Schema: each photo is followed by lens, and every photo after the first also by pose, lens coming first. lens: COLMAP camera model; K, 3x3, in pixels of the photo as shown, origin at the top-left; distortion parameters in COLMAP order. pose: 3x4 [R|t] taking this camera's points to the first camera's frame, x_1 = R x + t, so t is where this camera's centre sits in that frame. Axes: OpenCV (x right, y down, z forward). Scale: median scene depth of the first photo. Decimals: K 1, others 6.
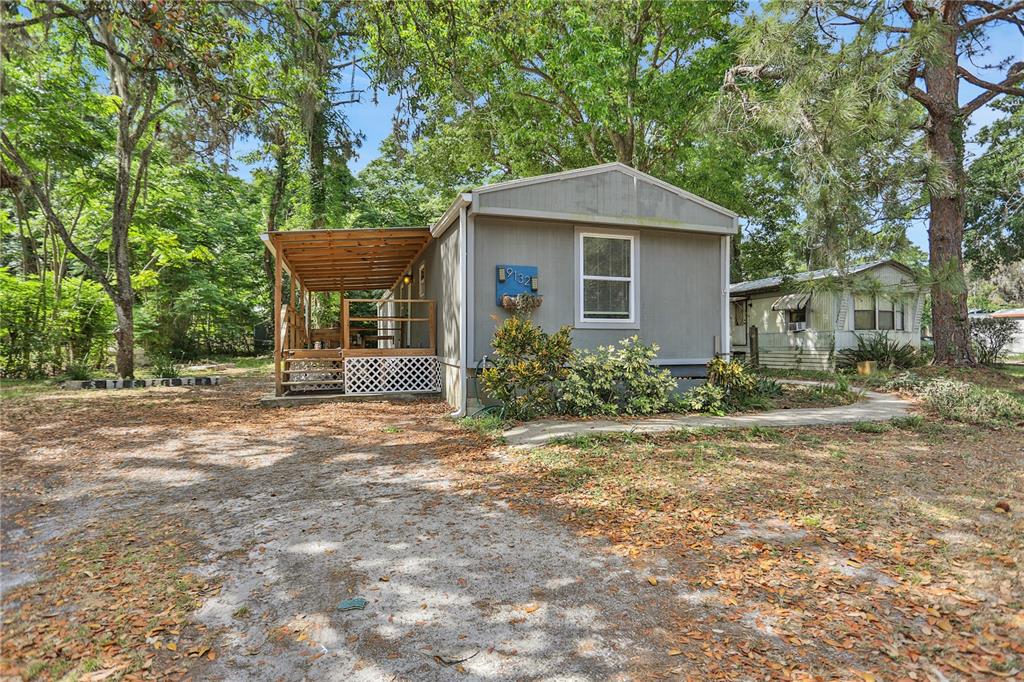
lens RADIAL K [[512.4, 0, 511.0], [0, 512.4, 341.6], [0, 0, 1]] dist [-0.039588, 0.001801]
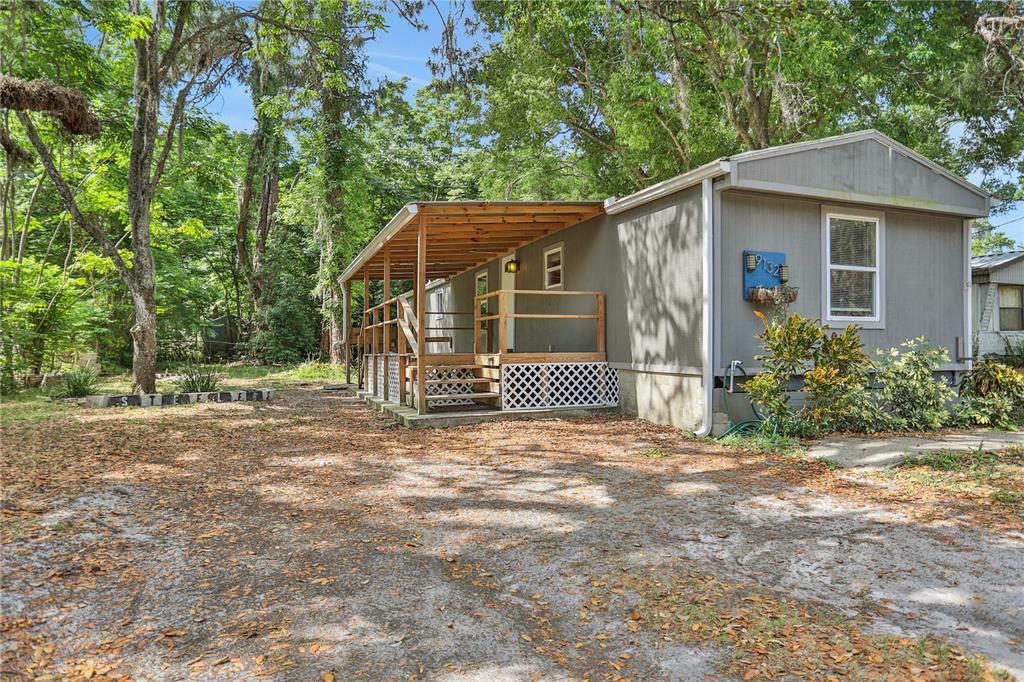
lens RADIAL K [[635.2, 0, 512.1], [0, 635.2, 337.9], [0, 0, 1]] dist [-0.026600, 0.006806]
pose [[0.996865, 0.001269, 0.079112, -0.441026], [-0.000376, 0.999936, -0.011297, 0.002157], [-0.079121, 0.011232, 0.996802, 0.018977]]
